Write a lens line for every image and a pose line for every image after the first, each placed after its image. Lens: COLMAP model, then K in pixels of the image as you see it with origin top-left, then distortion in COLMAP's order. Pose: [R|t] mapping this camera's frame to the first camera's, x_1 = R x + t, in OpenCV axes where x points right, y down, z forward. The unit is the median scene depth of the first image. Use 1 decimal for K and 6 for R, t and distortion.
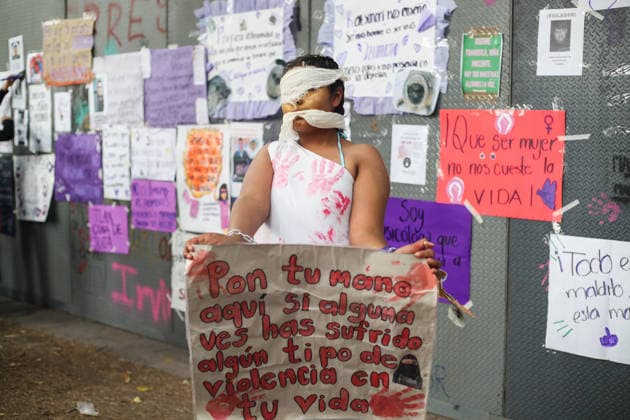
lens RADIAL K [[783.0, 0, 315.0], [0, 783.0, 210.0], [0, 0, 1]] dist [0.000253, -1.198081]
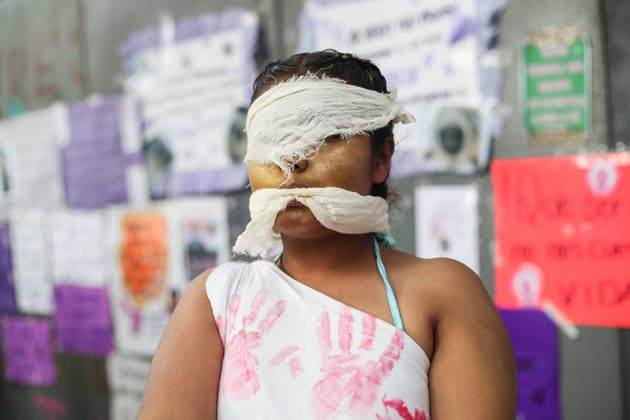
lens RADIAL K [[783.0, 0, 315.0], [0, 783.0, 210.0], [0, 0, 1]] dist [0.000253, -1.198081]
pose [[0.997164, -0.069234, 0.029511, -0.007739], [0.071209, 0.994849, -0.072146, -0.052454], [-0.024364, 0.074043, 0.996957, 0.360915]]
